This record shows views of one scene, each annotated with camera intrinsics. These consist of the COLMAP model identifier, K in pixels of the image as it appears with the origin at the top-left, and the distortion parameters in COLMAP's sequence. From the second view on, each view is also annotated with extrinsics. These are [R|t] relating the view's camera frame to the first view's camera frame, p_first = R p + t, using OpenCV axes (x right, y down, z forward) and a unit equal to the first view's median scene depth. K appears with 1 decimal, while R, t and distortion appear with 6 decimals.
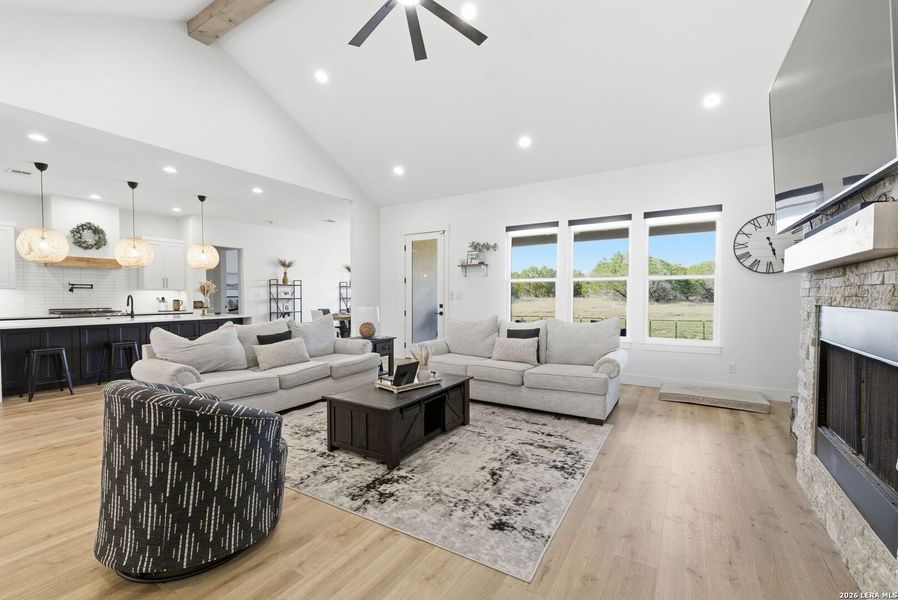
lens RADIAL K [[378.5, 0, 450.3], [0, 378.5, 298.8], [0, 0, 1]] dist [0.001631, -0.000019]
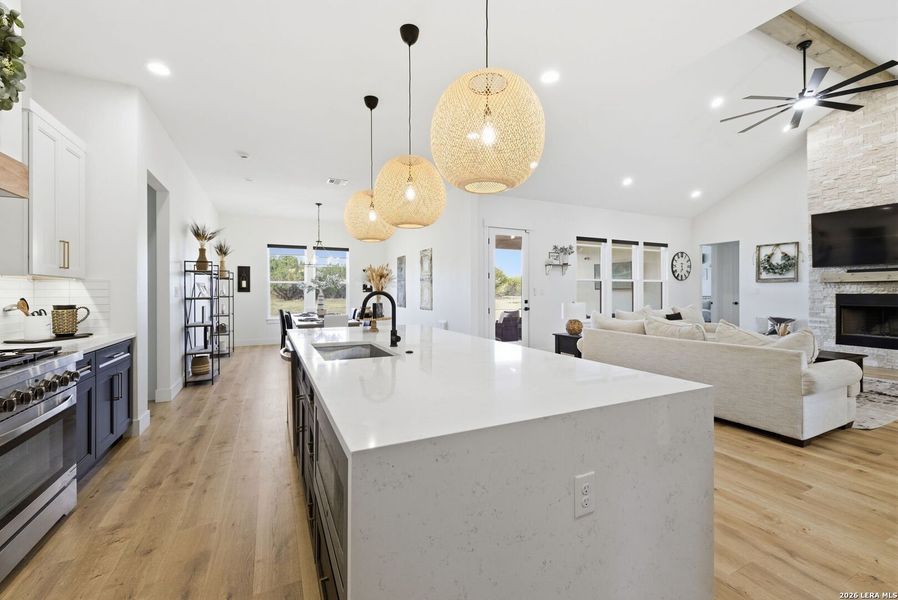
lens RADIAL K [[378.5, 0, 450.3], [0, 378.5, 298.8], [0, 0, 1]] dist [0.001631, -0.000019]
pose [[0.535159, -0.016861, 0.844583, -0.709959], [0.010182, 0.999857, 0.013509, -0.003839], [-0.844690, 0.001370, 0.535254, 0.431213]]
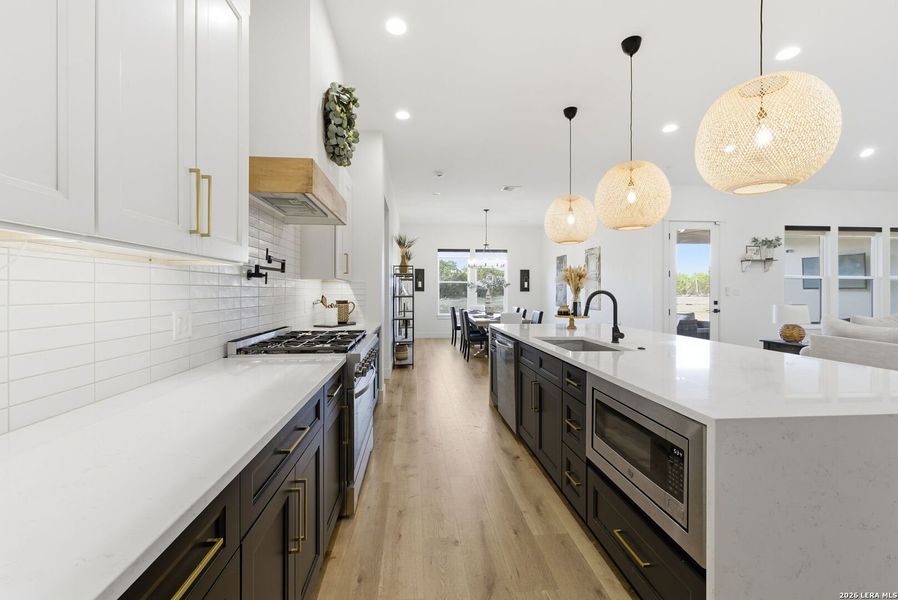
lens RADIAL K [[379.6, 0, 442.9], [0, 379.6, 295.7], [0, 0, 1]] dist [0.000269, -0.000453]
pose [[0.802457, -0.007020, 0.596669, -0.776092], [0.005829, 0.999975, 0.003927, -0.004033], [-0.596681, 0.000327, 0.802478, 0.455691]]
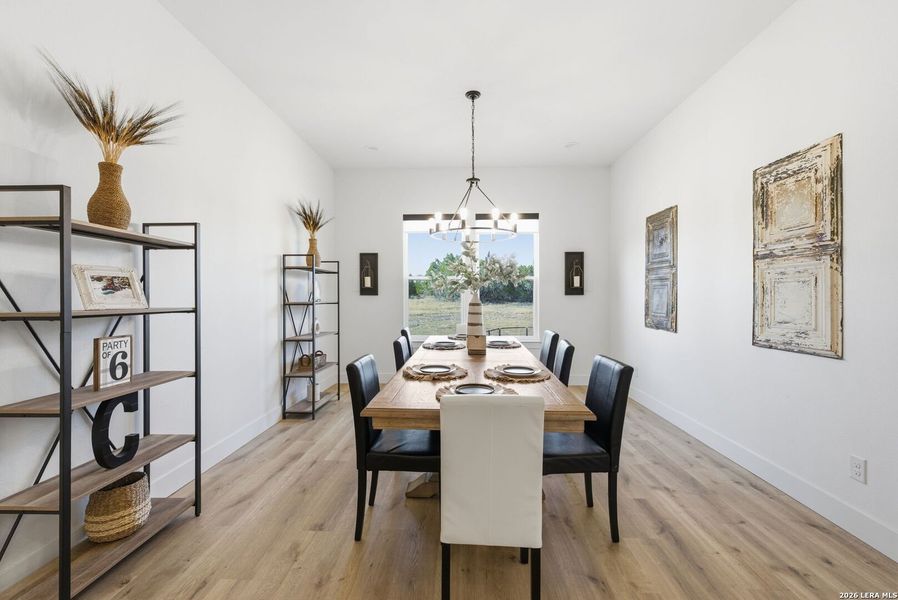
lens RADIAL K [[378.5, 0, 450.3], [0, 378.5, 298.8], [0, 0, 1]] dist [0.001631, -0.000019]
pose [[0.867234, -0.007187, 0.497848, -0.392806], [0.008776, 0.999961, -0.000852, -0.006039], [-0.497823, 0.005108, 0.867264, 0.781243]]
